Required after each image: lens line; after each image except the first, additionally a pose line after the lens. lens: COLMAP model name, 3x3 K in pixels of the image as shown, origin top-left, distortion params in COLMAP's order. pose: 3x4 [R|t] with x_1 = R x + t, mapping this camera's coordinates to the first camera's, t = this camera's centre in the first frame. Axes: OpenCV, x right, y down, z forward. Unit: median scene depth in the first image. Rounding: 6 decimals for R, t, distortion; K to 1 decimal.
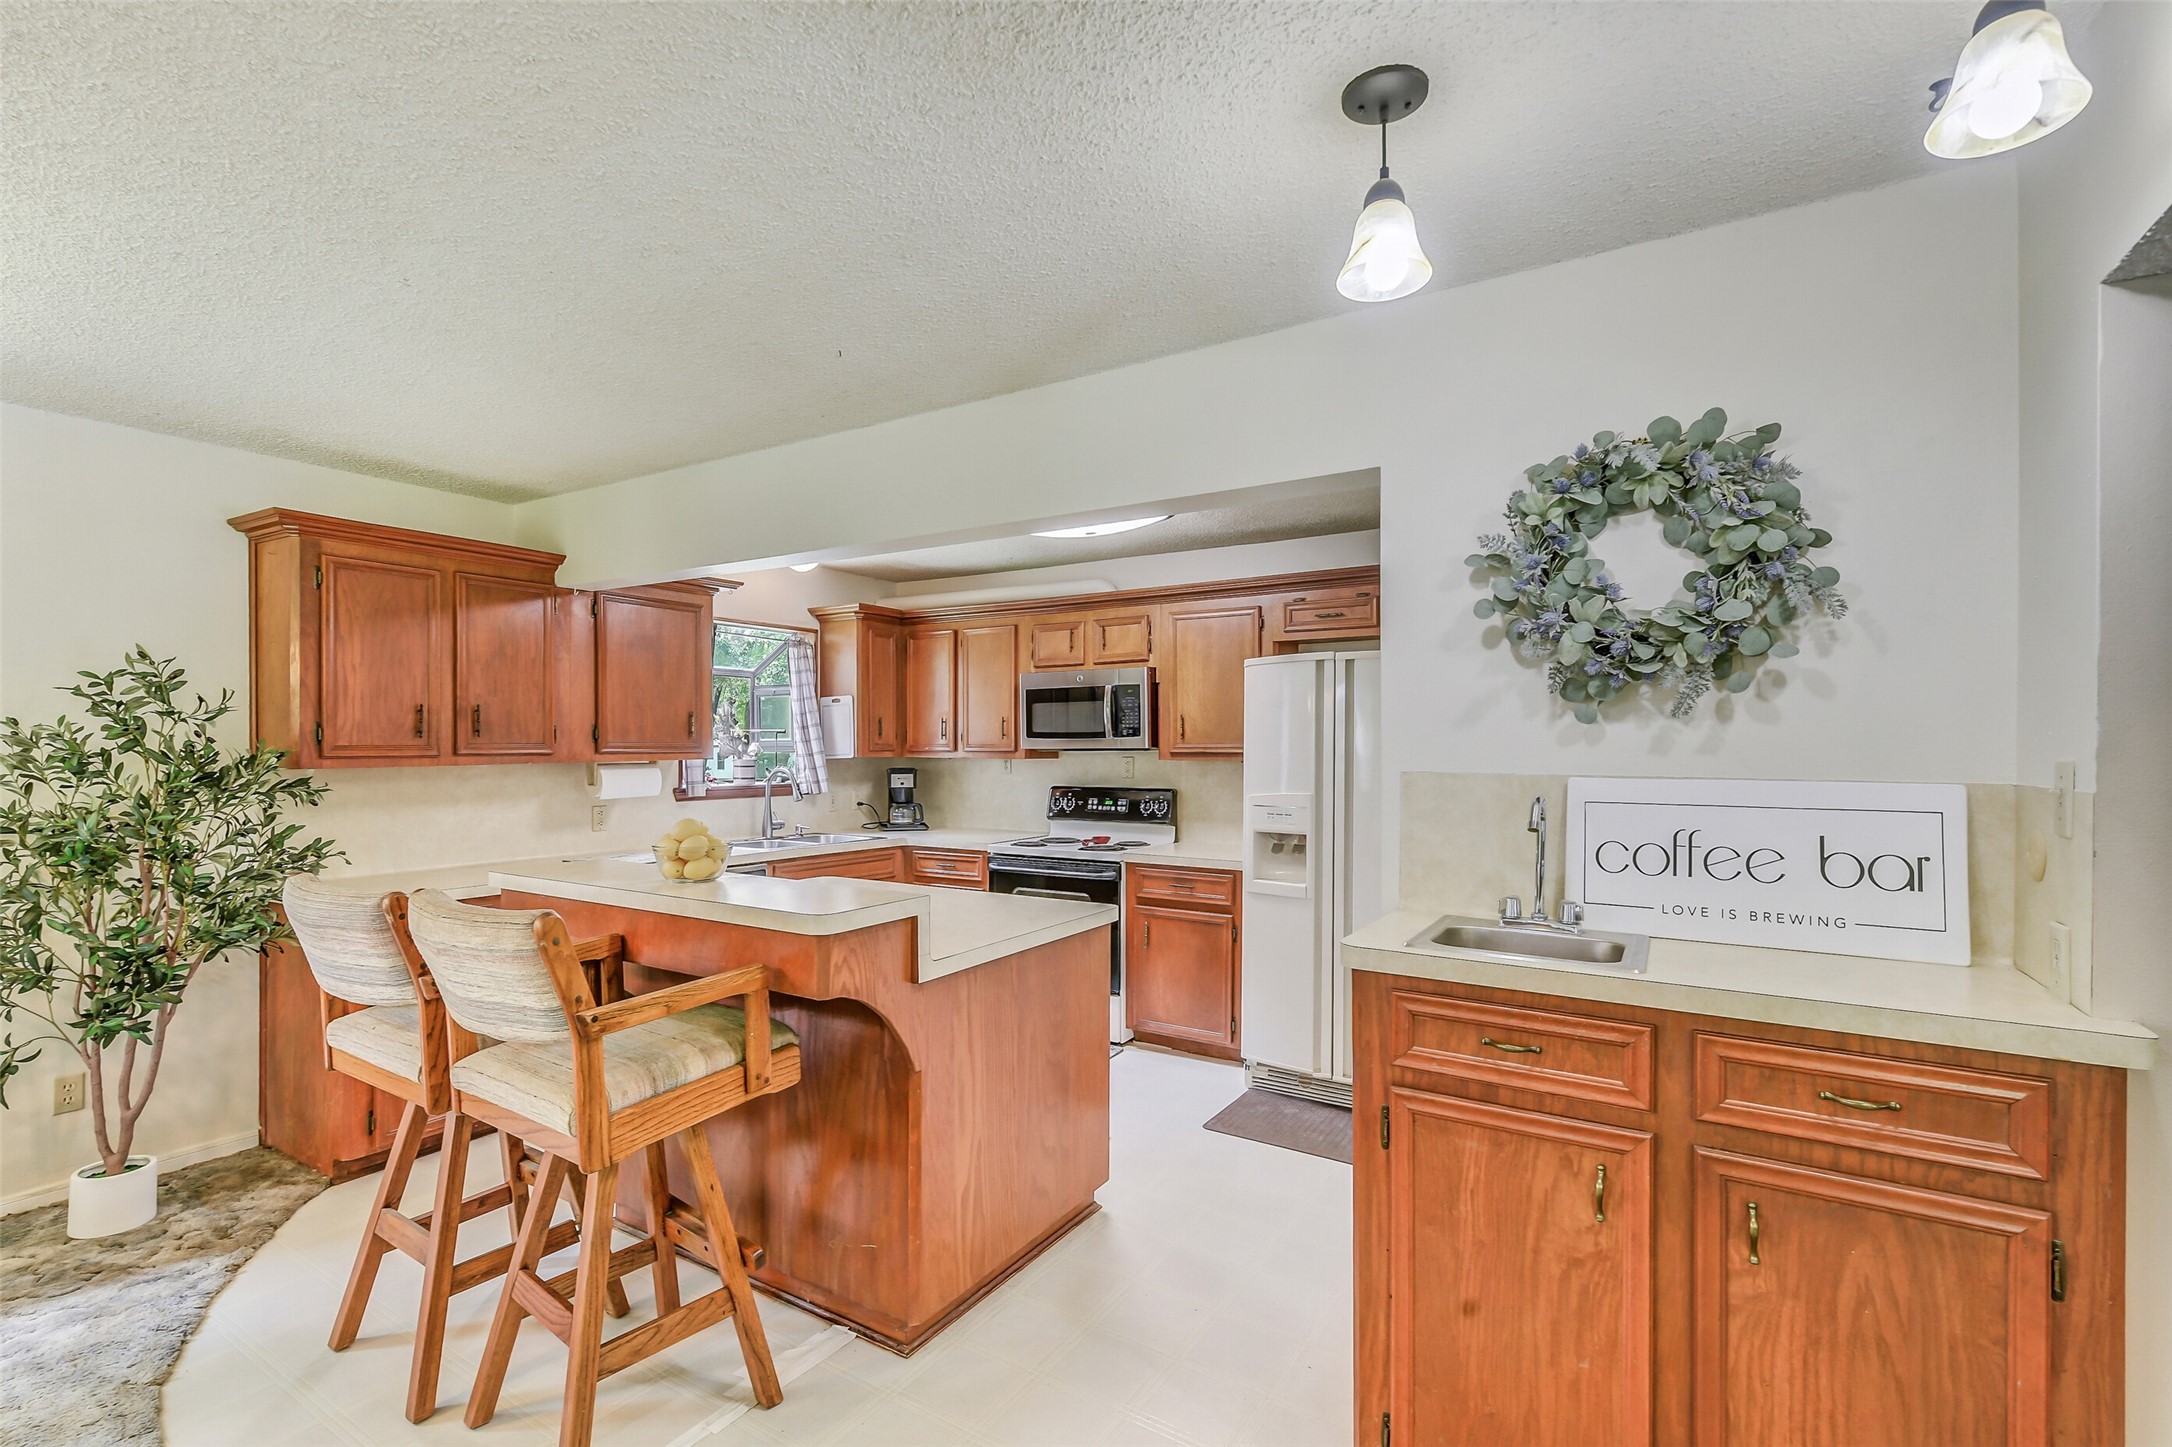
lens RADIAL K [[962.8, 0, 1077.8], [0, 962.8, 748.1], [0, 0, 1]] dist [-0.001076, -0.000126]
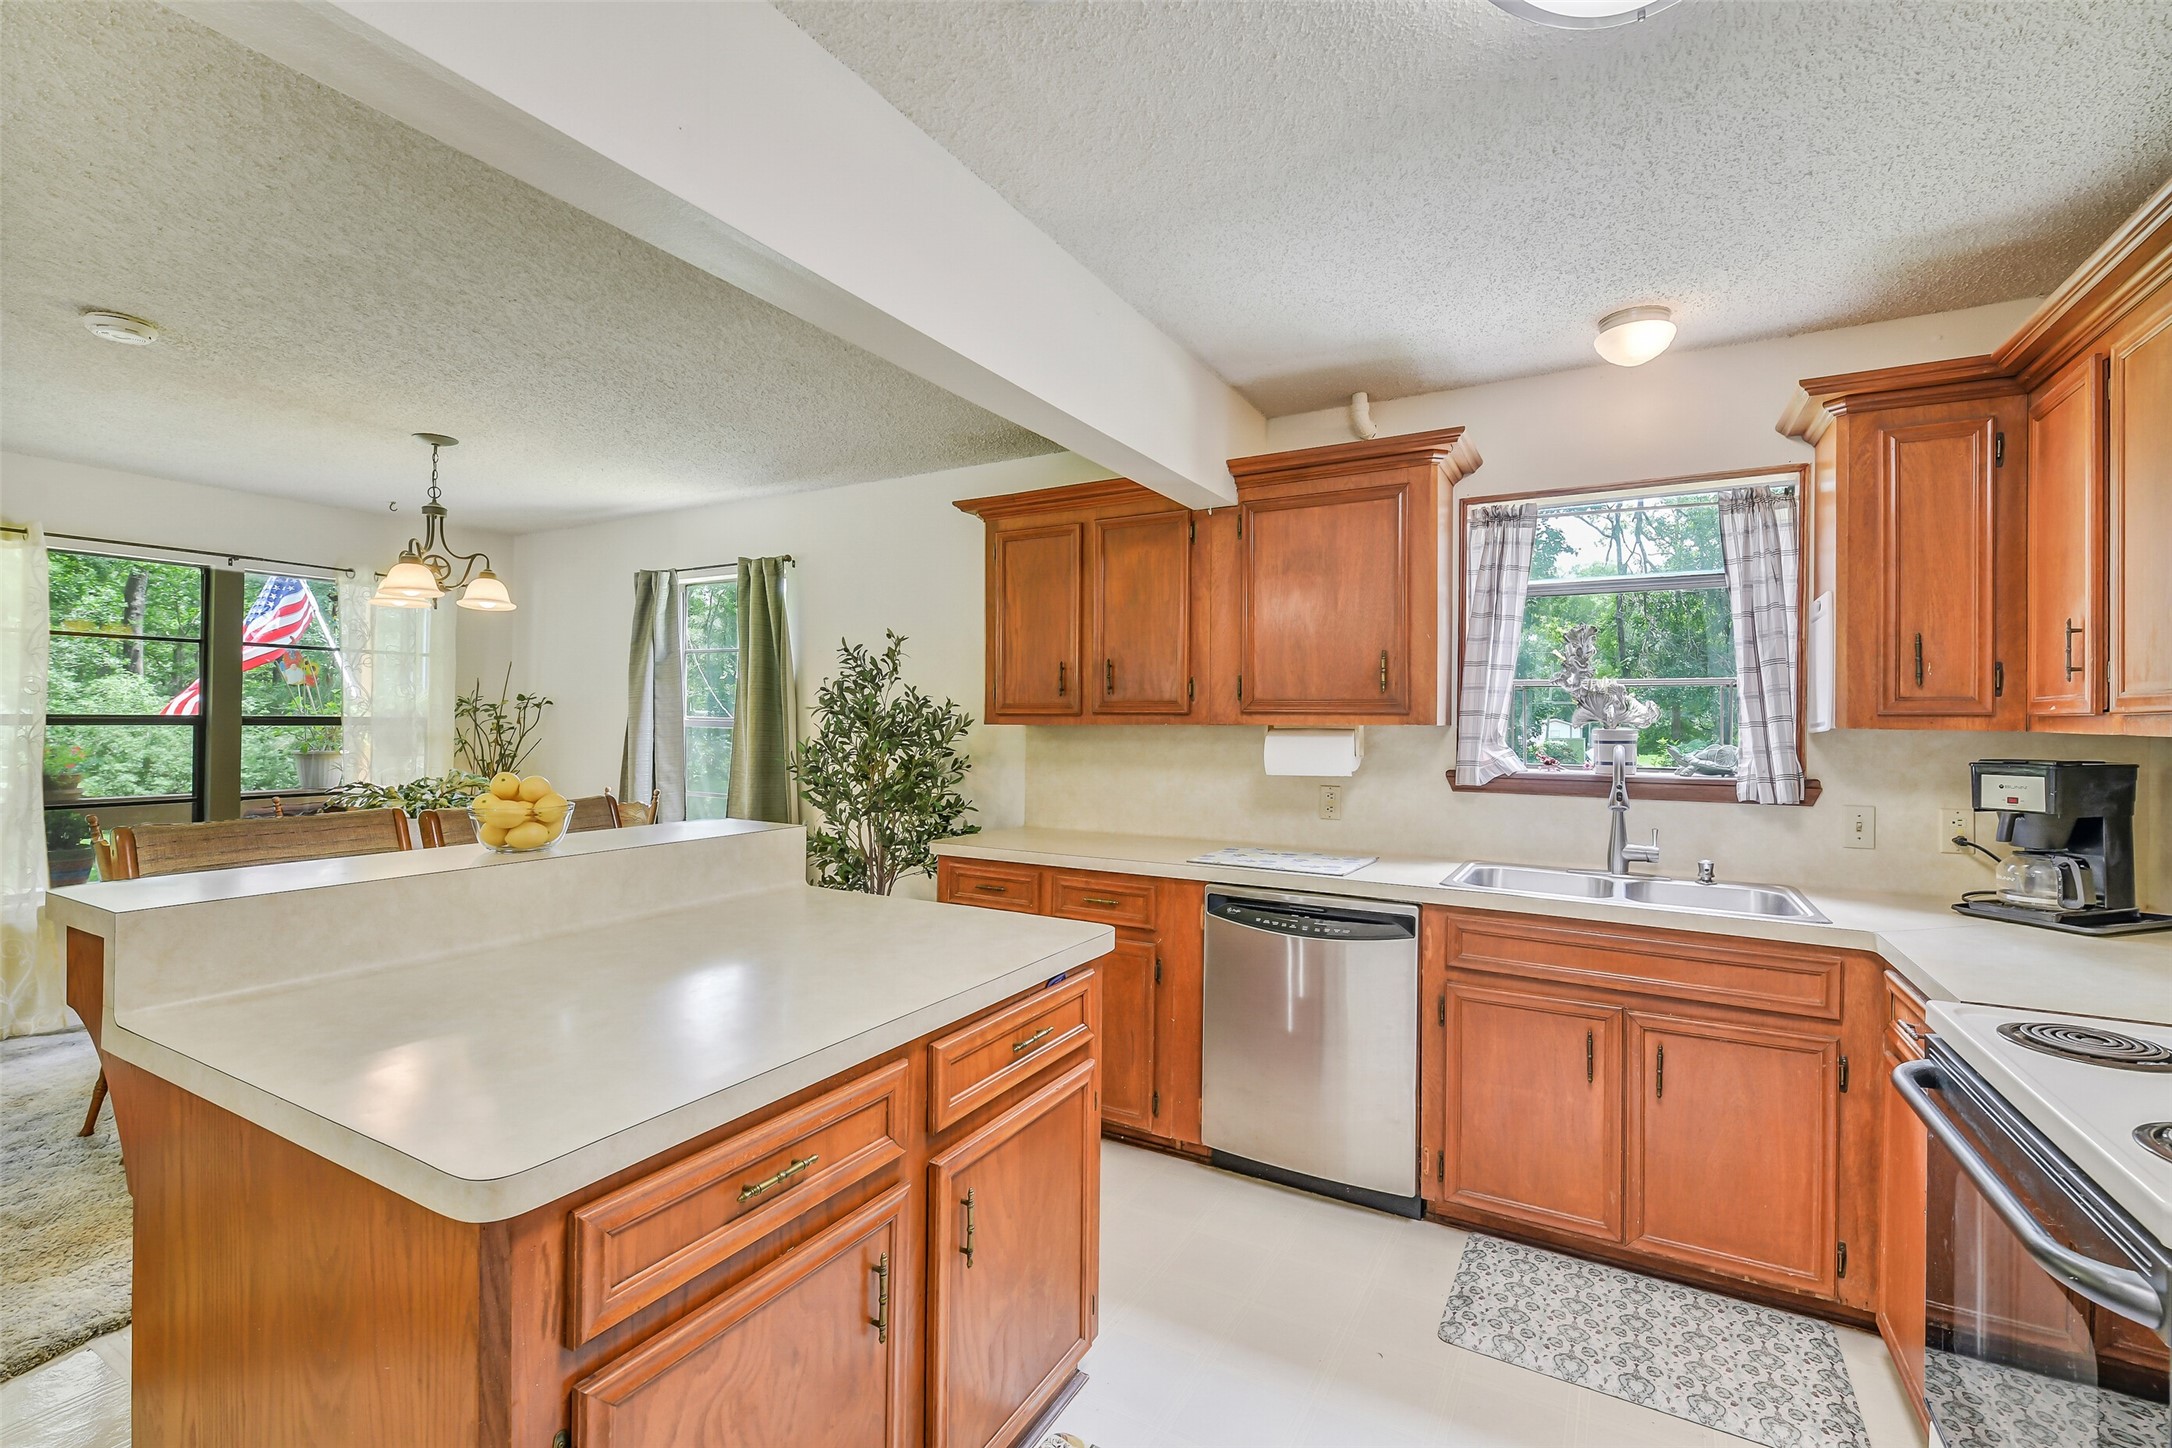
lens RADIAL K [[946.7, 0, 1086.0], [0, 946.7, 724.0], [0, 0, 1]] dist [-0.001341, -0.000418]
pose [[0.042103, 0.001789, -0.999112, 0.306133], [-0.011268, 0.999936, 0.001315, 0.017070], [0.999050, 0.011203, 0.042121, 1.020903]]
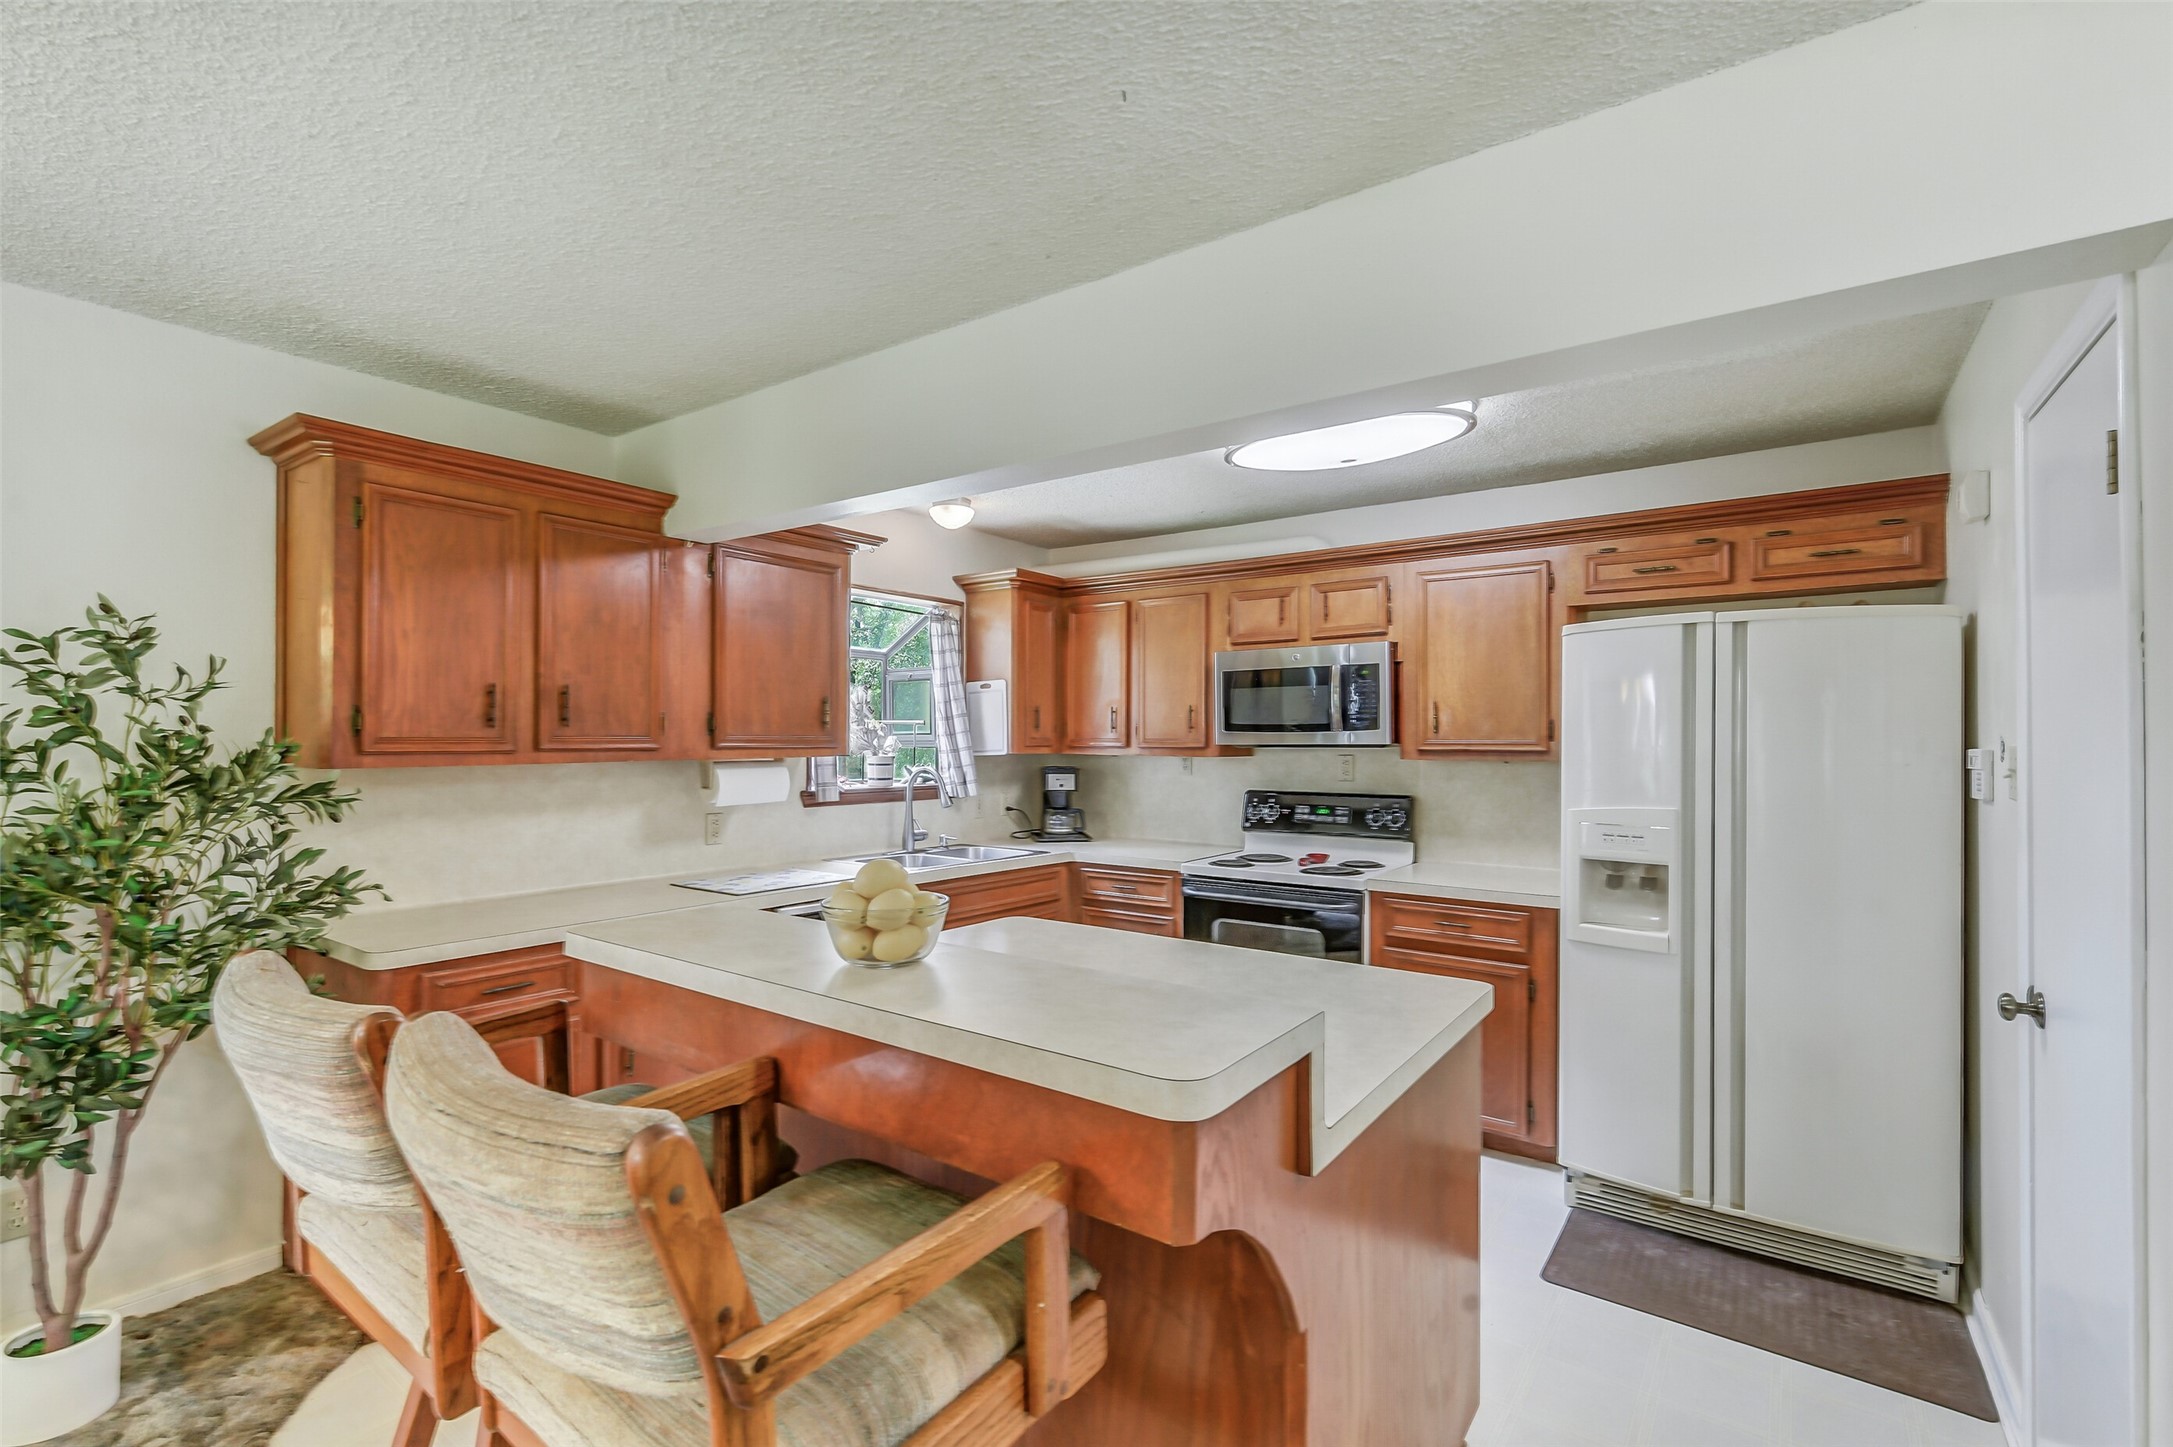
lens RADIAL K [[956.8, 0, 1096.8], [0, 956.8, 735.3], [0, 0, 1]] dist [-0.002924, -0.000893]
pose [[0.997773, 0.003020, -0.066626, -0.160701], [-0.003574, 0.999960, -0.008196, -0.000270], [0.066599, 0.008416, 0.997744, 0.287469]]
